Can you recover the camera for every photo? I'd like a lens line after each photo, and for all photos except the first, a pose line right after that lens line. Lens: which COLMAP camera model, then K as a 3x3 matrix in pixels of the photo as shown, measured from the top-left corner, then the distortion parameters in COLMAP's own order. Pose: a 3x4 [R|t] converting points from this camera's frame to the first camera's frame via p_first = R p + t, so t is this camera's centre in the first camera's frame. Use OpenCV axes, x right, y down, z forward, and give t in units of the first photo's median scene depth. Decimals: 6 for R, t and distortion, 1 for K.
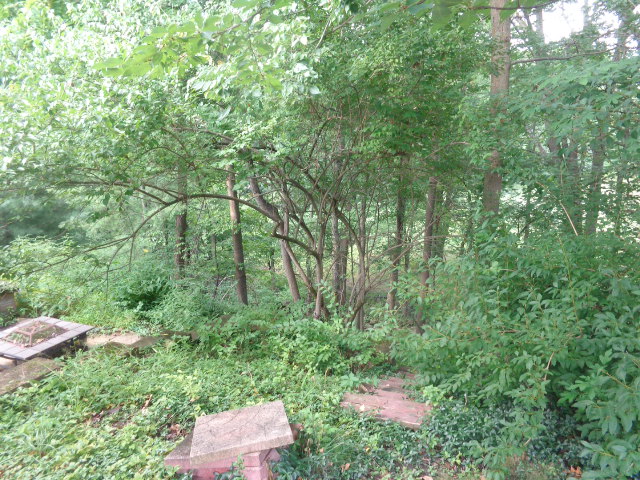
lens RADIAL K [[490.9, 0, 319.3], [0, 490.9, 237.7], [0, 0, 1]] dist [0.006408, 0.008087]
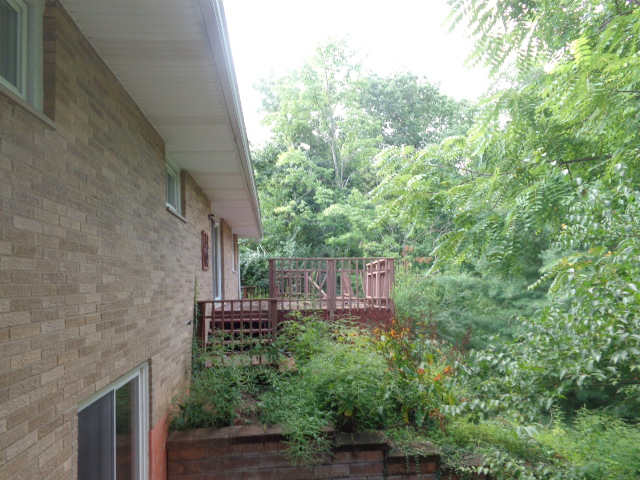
lens RADIAL K [[480.0, 0, 321.6], [0, 480.0, 235.8], [0, 0, 1]] dist [-0.002662, 0.007518]
pose [[0.511180, -0.086450, -0.855115, -0.149445], [-0.170417, 0.964980, -0.199430, -0.084206], [0.842409, 0.247671, 0.478546, 0.188387]]
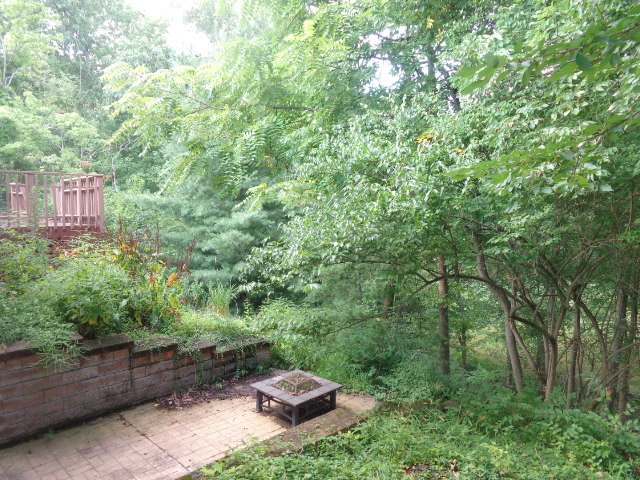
lens RADIAL K [[490.9, 0, 319.3], [0, 490.9, 237.7], [0, 0, 1]] dist [0.006408, 0.008087]
pose [[0.938304, 0.036061, -0.343925, -0.177251], [-0.084200, 0.988441, -0.126075, -0.007329], [0.335403, 0.147255, 0.930495, -0.141138]]
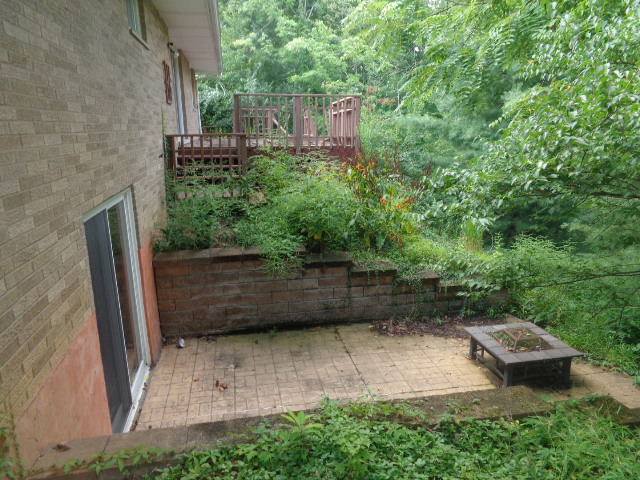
lens RADIAL K [[484.5, 0, 321.6], [0, 484.5, 237.4], [0, 0, 1]] dist [0.002733, 0.009137]
pose [[0.583706, 0.181712, -0.791371, -0.108679], [-0.173431, 0.980046, 0.097114, -0.033581], [0.793227, 0.080562, 0.603573, 0.123915]]
